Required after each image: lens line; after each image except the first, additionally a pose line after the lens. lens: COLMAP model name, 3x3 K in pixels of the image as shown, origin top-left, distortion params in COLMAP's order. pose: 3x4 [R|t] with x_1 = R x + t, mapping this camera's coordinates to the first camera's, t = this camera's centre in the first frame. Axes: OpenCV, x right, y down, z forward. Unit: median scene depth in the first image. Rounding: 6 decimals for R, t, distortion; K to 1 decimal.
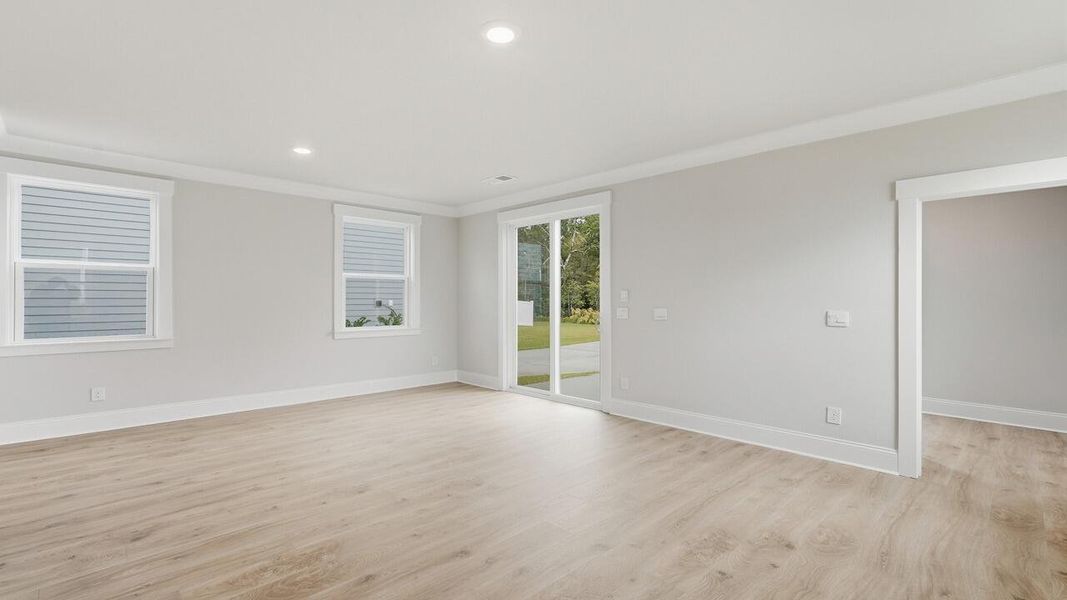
lens RADIAL K [[475.8, 0, 532.4], [0, 475.8, 295.7], [0, 0, 1]] dist [-0.017424, -0.000268]
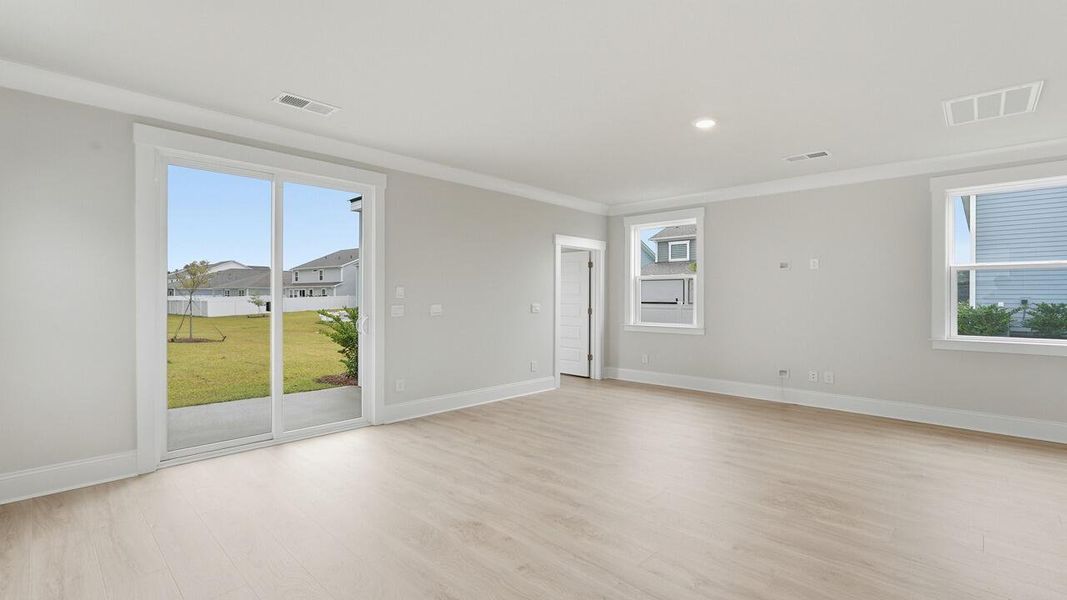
lens RADIAL K [[475.8, 0, 532.9], [0, 475.8, 301.4], [0, 0, 1]] dist [-0.017424, -0.000268]
pose [[-0.033200, -0.012457, 0.999371, -0.813152], [-0.013047, 0.999843, 0.012029, 0.003702], [-0.999364, -0.012640, -0.033357, 0.829571]]
